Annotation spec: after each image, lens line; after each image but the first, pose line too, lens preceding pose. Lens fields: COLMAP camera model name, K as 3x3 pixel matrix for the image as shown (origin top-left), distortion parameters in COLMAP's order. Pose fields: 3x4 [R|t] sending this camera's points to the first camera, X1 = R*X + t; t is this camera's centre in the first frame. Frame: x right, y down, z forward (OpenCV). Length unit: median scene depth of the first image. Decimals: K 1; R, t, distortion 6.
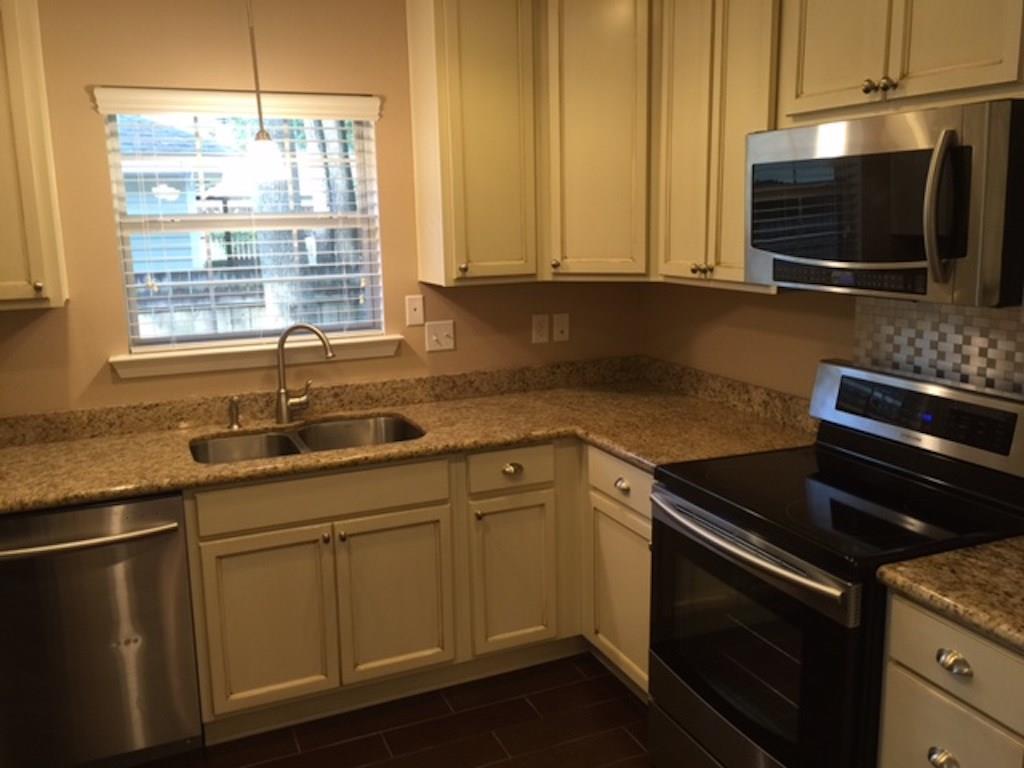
lens RADIAL K [[886.6, 0, 513.1], [0, 886.6, 375.8], [0, 0, 1]] dist [0.084282, -0.102652]
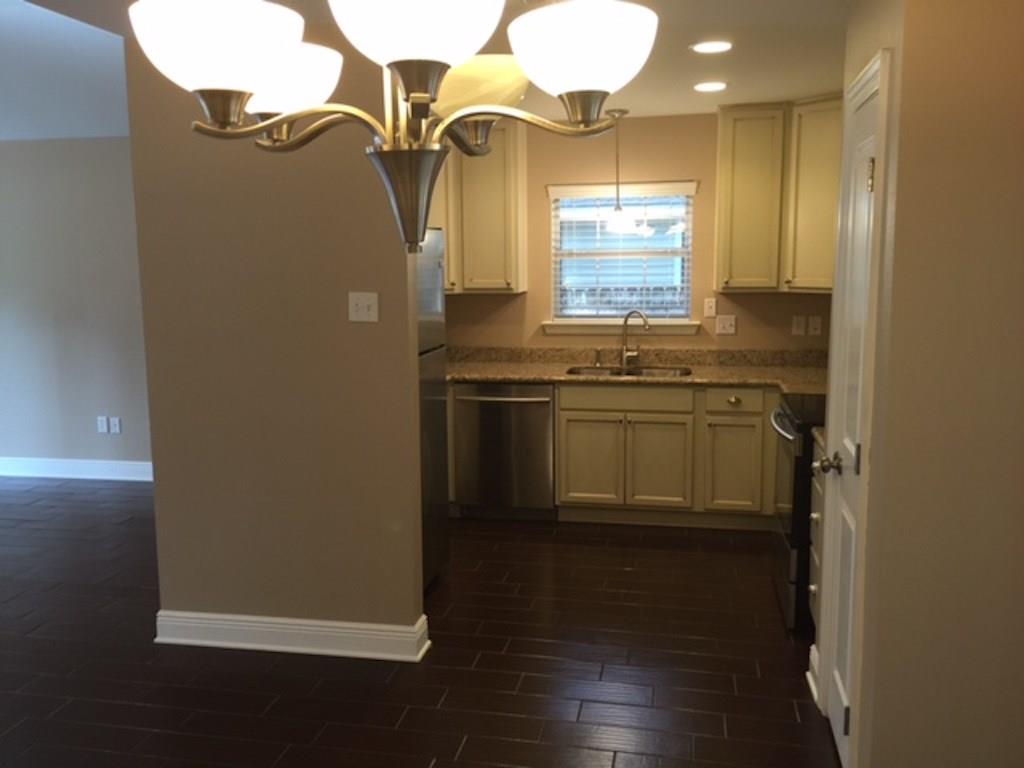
lens RADIAL K [[886.6, 0, 512.7], [0, 886.6, 385.7], [0, 0, 1]] dist [0.084282, -0.102652]
pose [[0.826449, 0.096283, -0.554717, 0.562576], [-0.110544, 0.993841, 0.007807, 0.105616], [0.552052, 0.054869, 0.832002, -0.613494]]
